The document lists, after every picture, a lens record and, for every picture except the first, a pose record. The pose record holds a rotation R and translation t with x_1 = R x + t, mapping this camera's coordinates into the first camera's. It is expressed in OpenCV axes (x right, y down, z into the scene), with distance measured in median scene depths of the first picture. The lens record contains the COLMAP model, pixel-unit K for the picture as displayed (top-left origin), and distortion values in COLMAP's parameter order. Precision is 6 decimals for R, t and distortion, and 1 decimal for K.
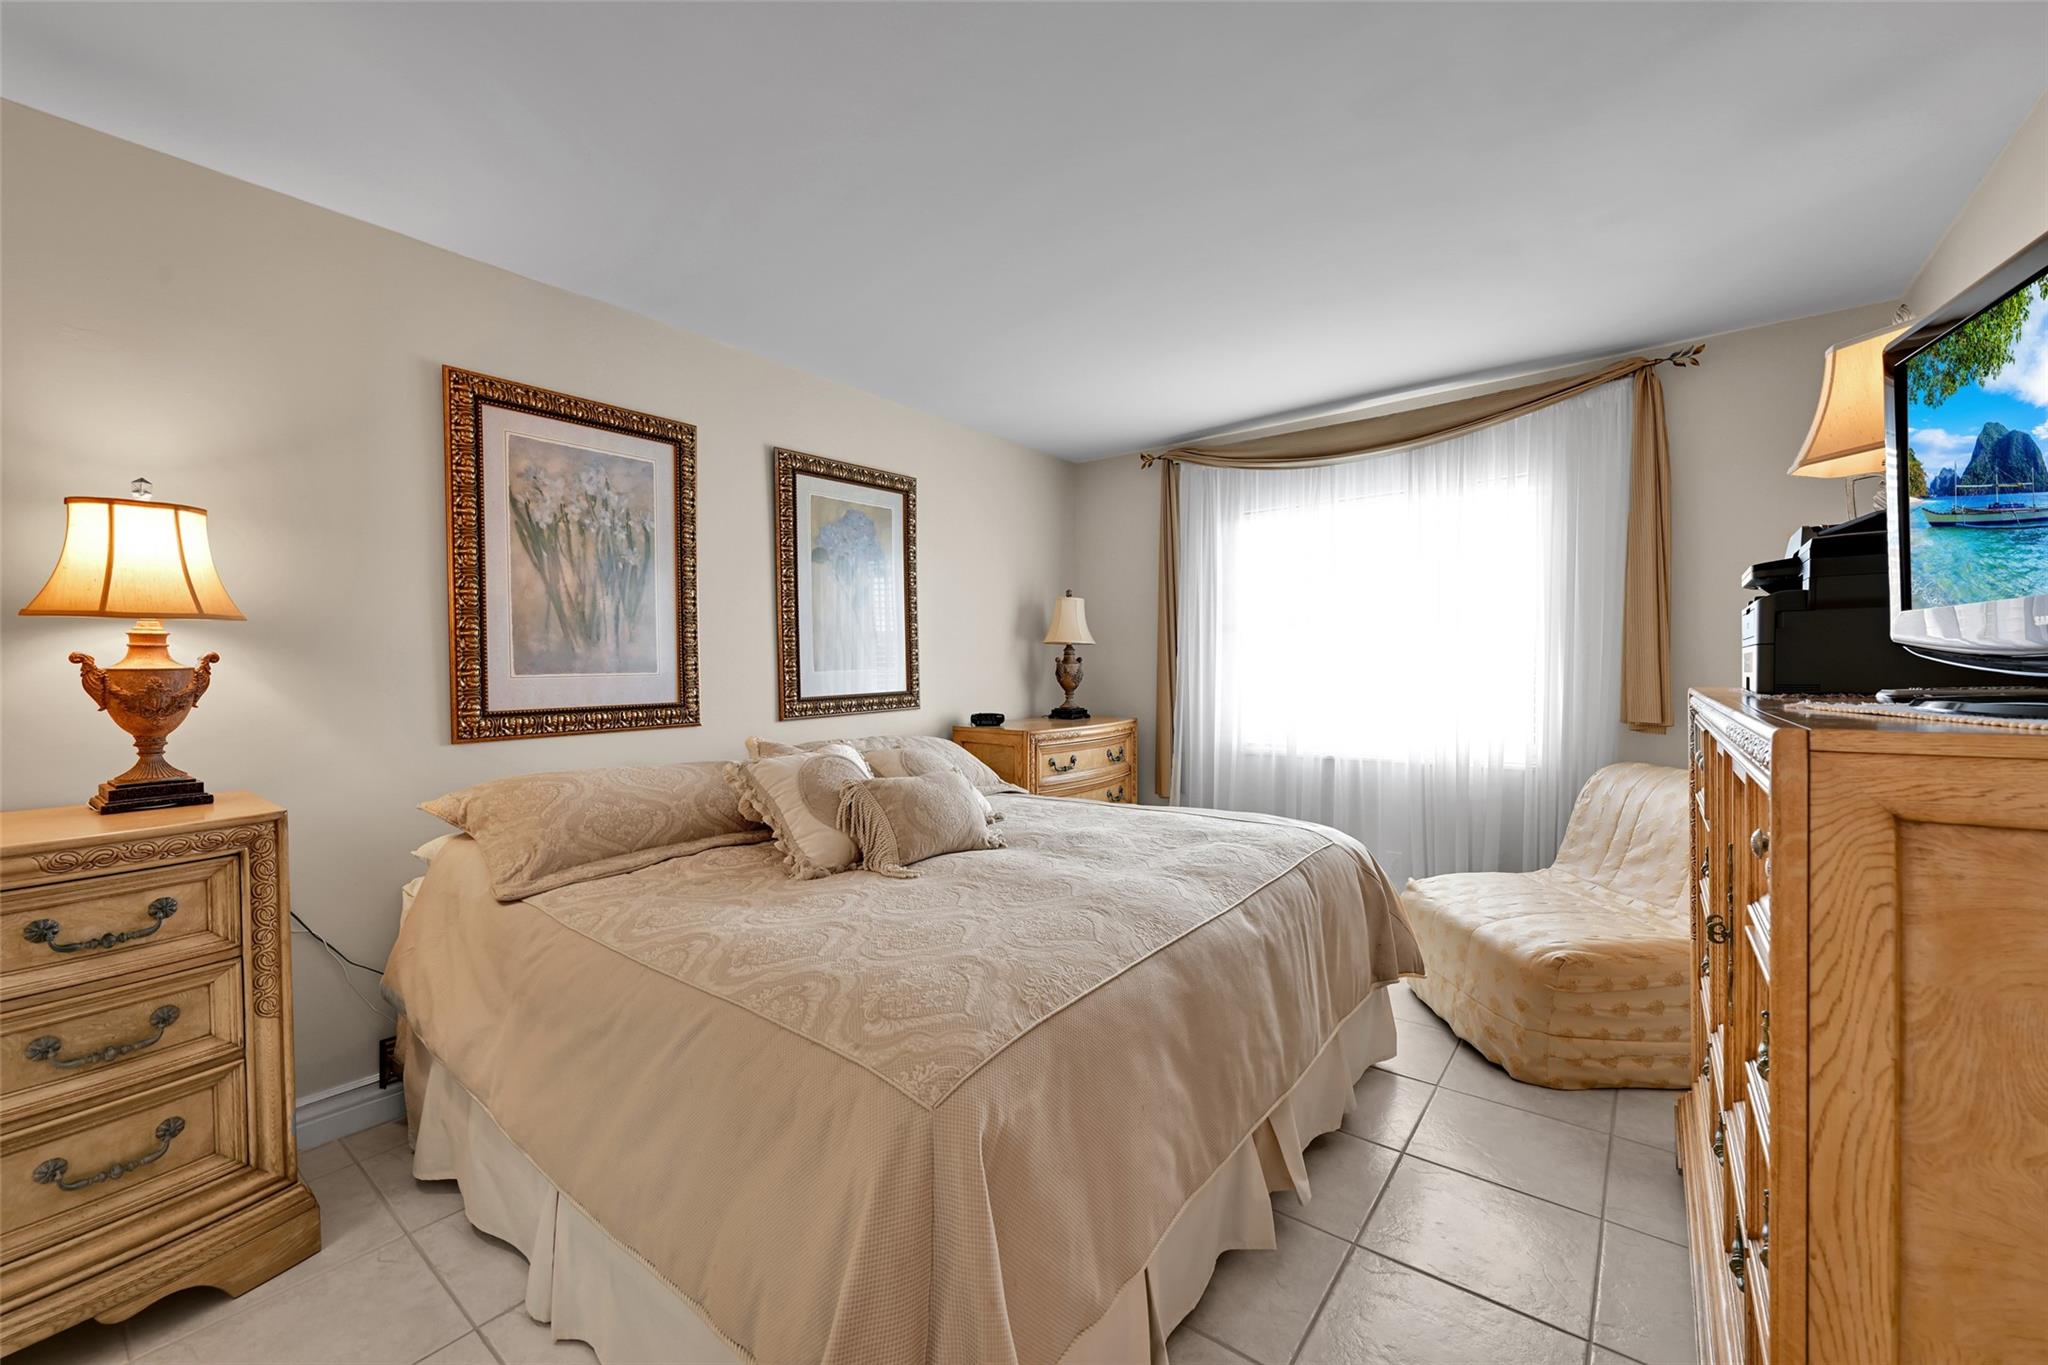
lens RADIAL K [[808.9, 0, 1019.1], [0, 808.9, 680.8], [0, 0, 1]] dist [-0.001450, 0.000412]
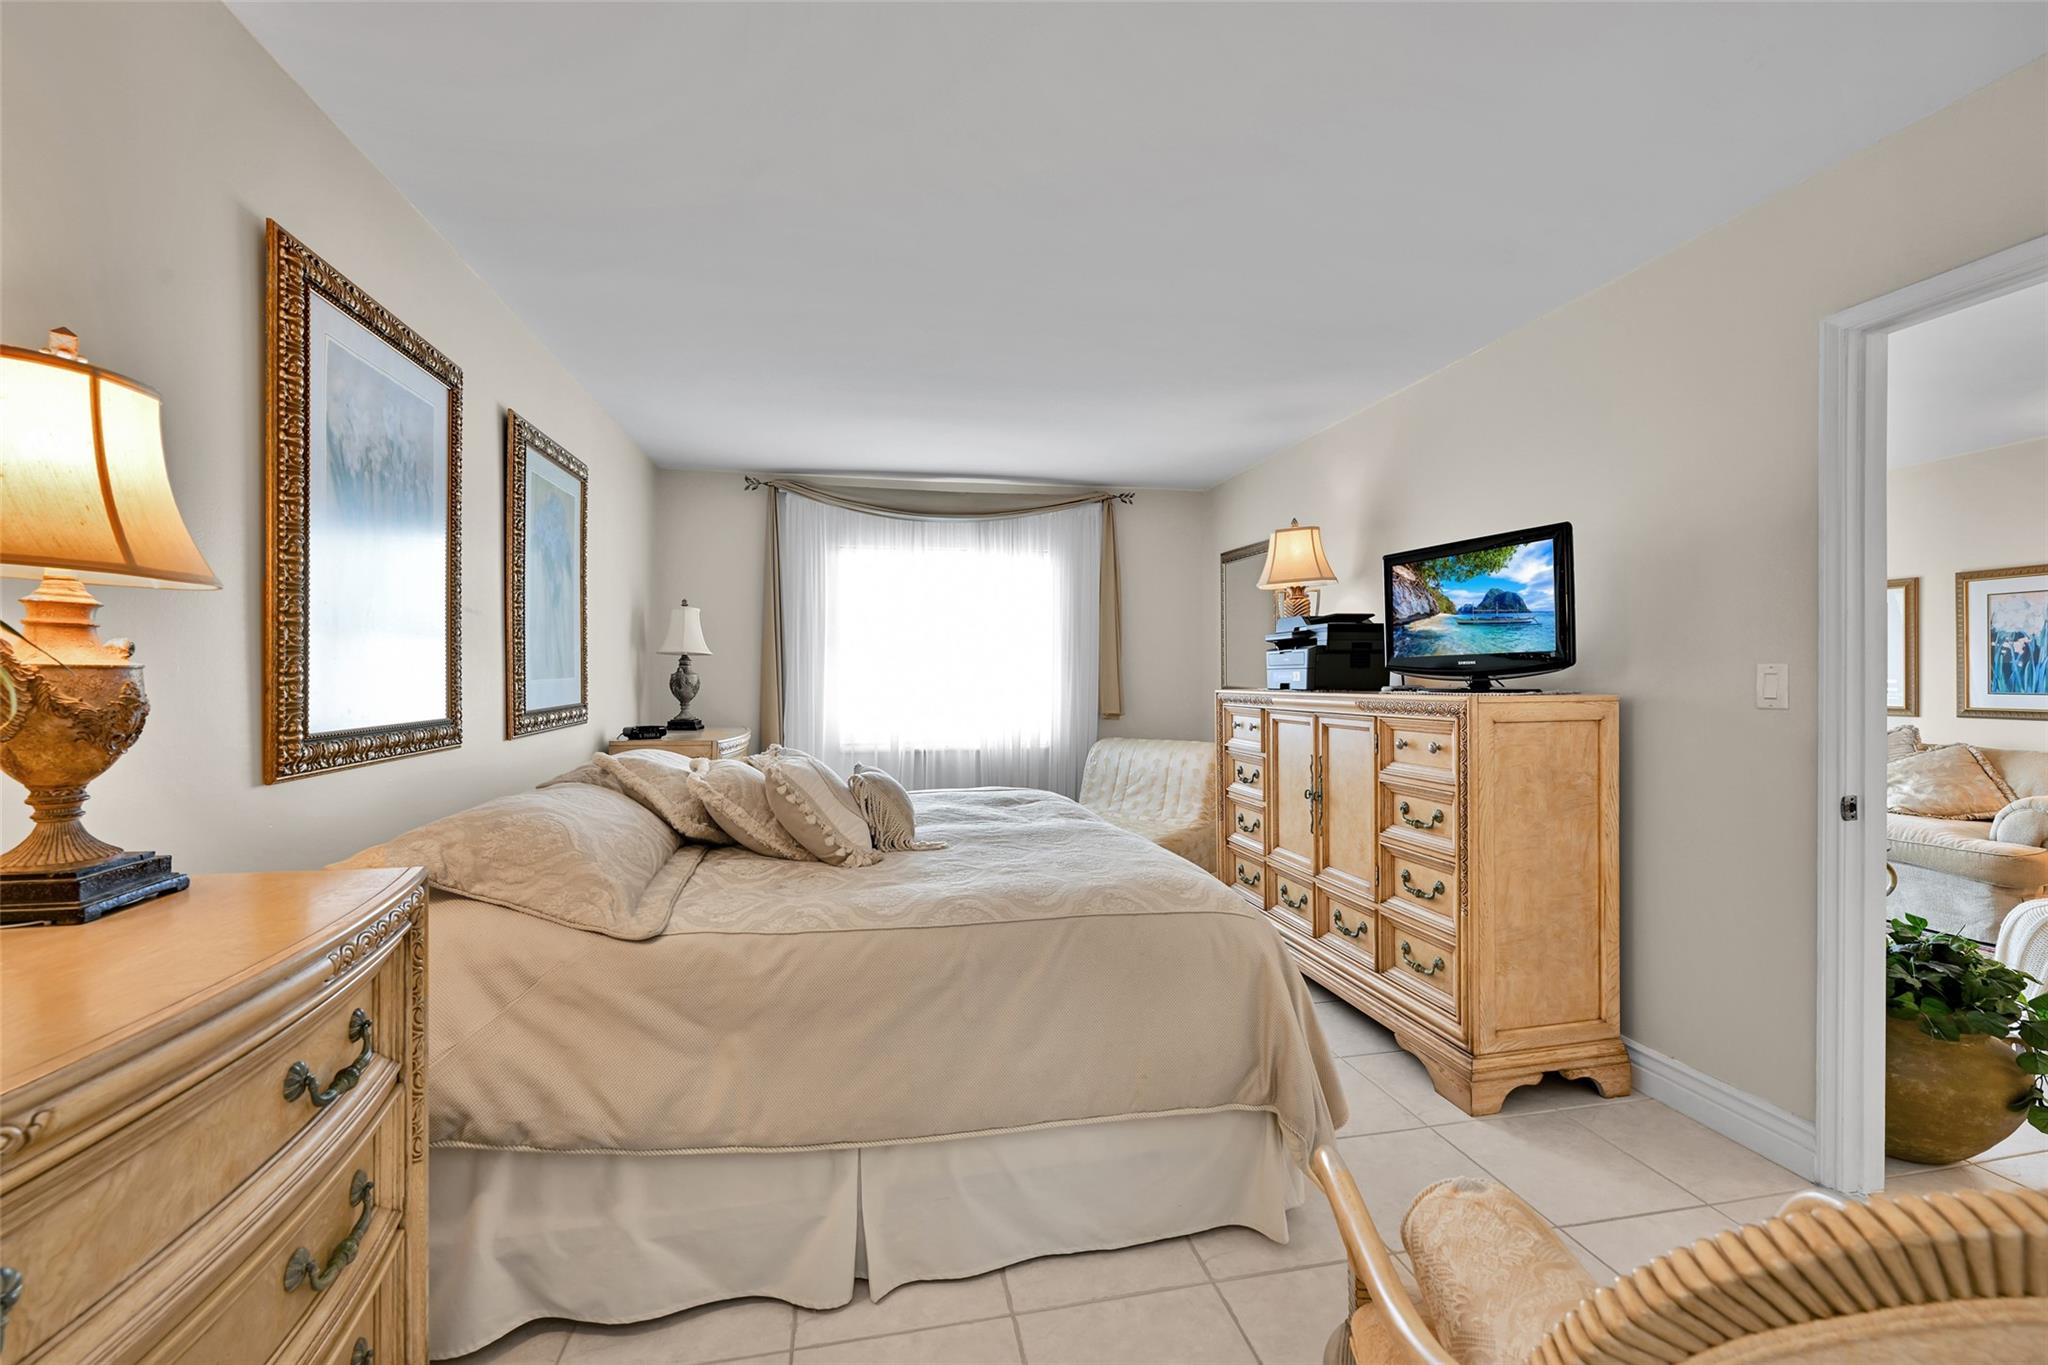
lens RADIAL K [[808.9, 0, 1019.1], [0, 808.9, 680.8], [0, 0, 1]] dist [-0.001450, 0.000412]
pose [[0.647557, 0.003707, 0.762008, -0.598221], [0.009567, 0.999870, -0.012994, 0.005166], [-0.761957, 0.015705, 0.647437, 0.071700]]
